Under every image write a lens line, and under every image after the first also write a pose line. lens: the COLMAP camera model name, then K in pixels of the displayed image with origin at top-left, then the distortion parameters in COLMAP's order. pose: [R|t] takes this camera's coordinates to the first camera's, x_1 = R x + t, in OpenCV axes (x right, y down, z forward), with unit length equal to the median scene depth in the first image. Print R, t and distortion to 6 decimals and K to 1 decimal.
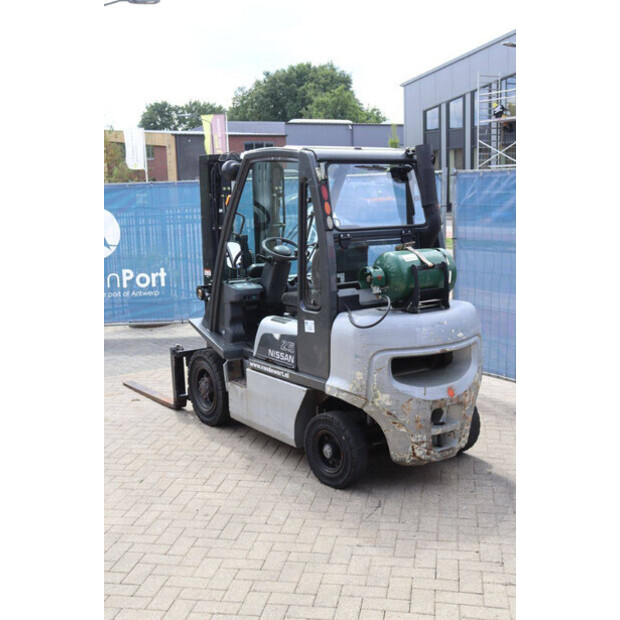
lens RADIAL K [[786.7, 0, 310.0], [0, 786.7, 310.0], [0, 0, 1]] dist [0.018687, 0.029120]
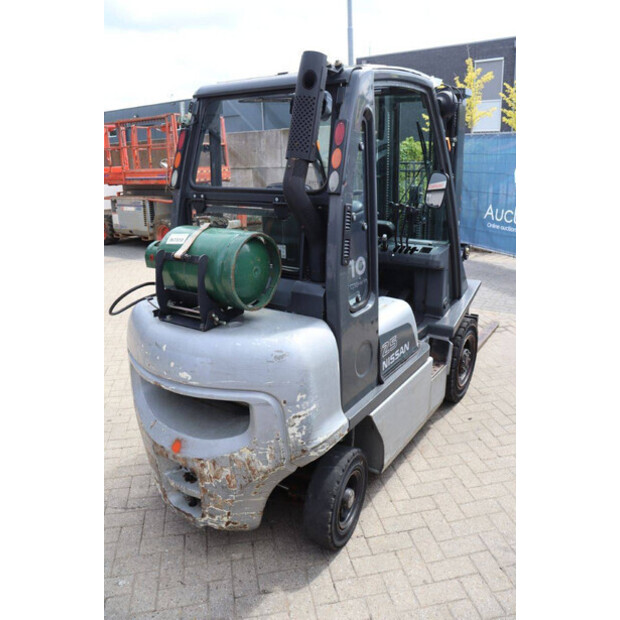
lens RADIAL K [[513.7, 0, 310.0], [0, 513.7, 310.0], [0, 0, 1]] dist [-0.181064, 0.155749]
pose [[0.355930, 0.302541, -0.884185, 0.554372], [-0.124023, 0.953069, 0.276185, -0.138873], [0.926246, 0.011357, 0.376748, 0.918464]]
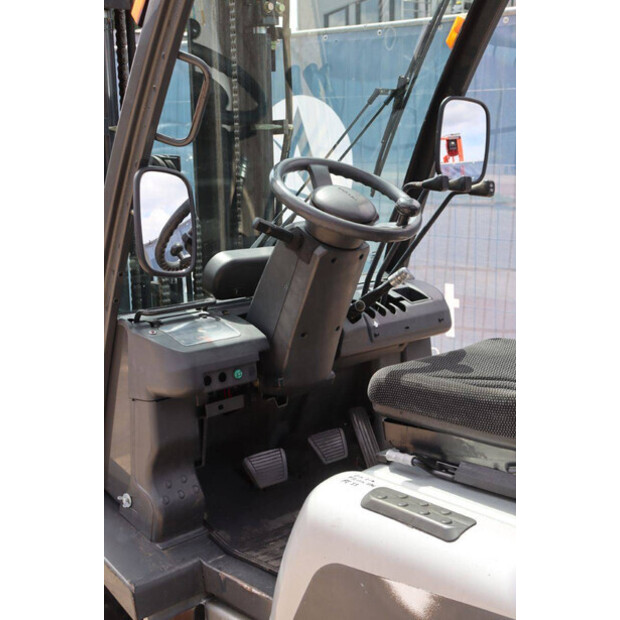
lens RADIAL K [[967.6, 0, 310.0], [0, 967.6, 310.0], [0, 0, 1]] dist [0.022706, 0.043592]
pose [[0.987294, -0.016111, 0.158085, -0.122745], [0.010975, 0.999385, 0.033307, -0.061348], [-0.158524, -0.031149, 0.986864, 0.814751]]
